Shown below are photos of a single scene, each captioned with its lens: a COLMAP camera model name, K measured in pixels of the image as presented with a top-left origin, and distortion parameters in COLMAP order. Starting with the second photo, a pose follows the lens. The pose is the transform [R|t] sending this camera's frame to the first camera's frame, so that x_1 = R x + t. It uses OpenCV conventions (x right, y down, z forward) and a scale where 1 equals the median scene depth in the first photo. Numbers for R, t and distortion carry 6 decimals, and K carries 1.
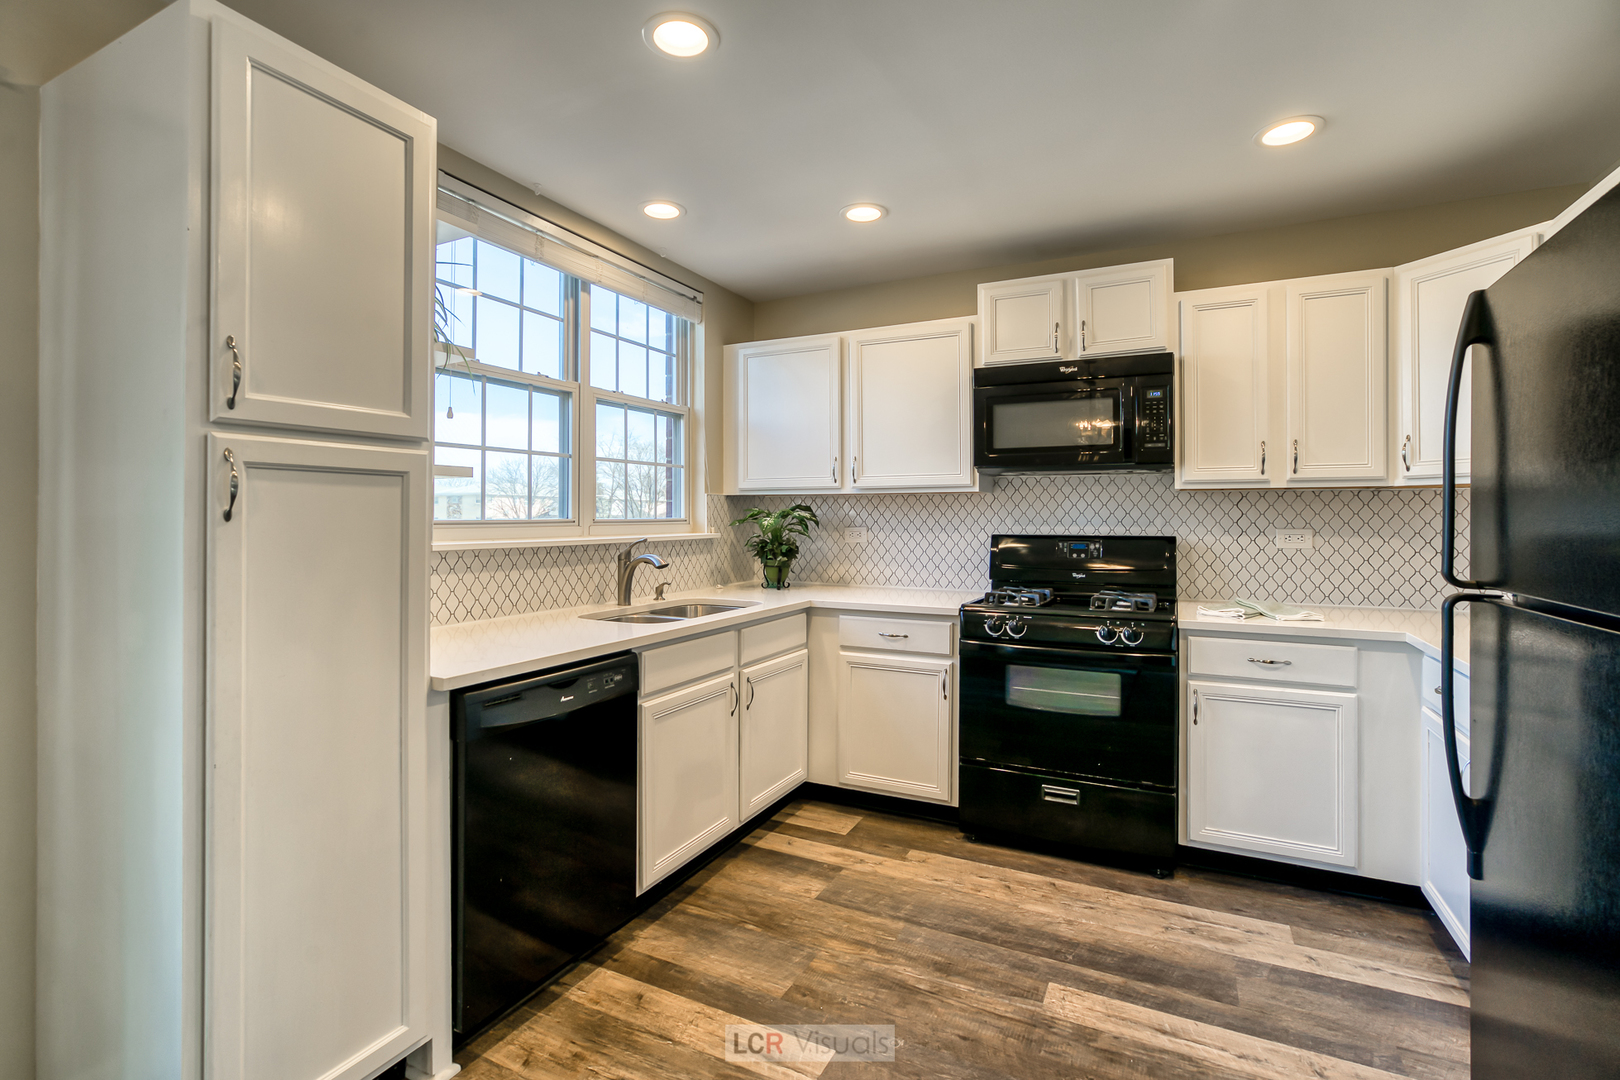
lens RADIAL K [[742.4, 0, 795.8], [0, 742.4, 534.8], [0, 0, 1]] dist [-0.020905, 0.001330]
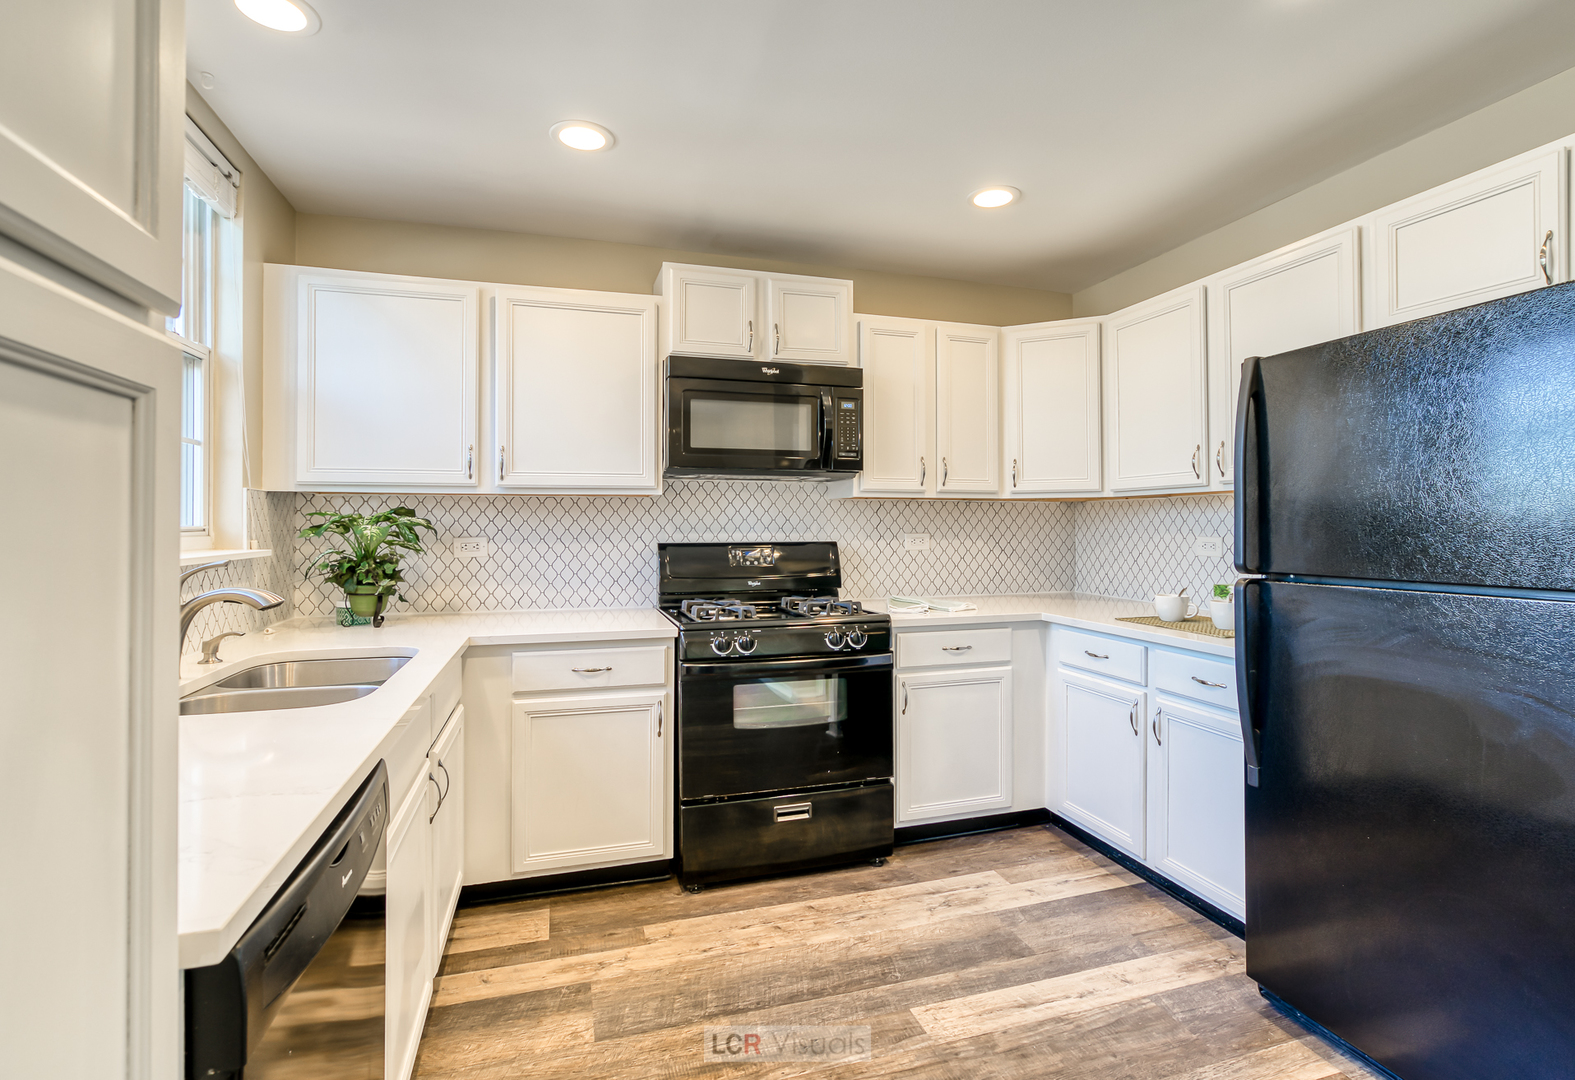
lens RADIAL K [[747.2, 0, 792.6], [0, 747.2, 531.8], [0, 0, 1]] dist [-0.046013, 0.024382]
pose [[0.711824, -0.007191, 0.702321, -0.303074], [0.018875, 0.999782, -0.008894, -0.003610], [-0.702104, 0.019587, 0.711805, 0.292554]]
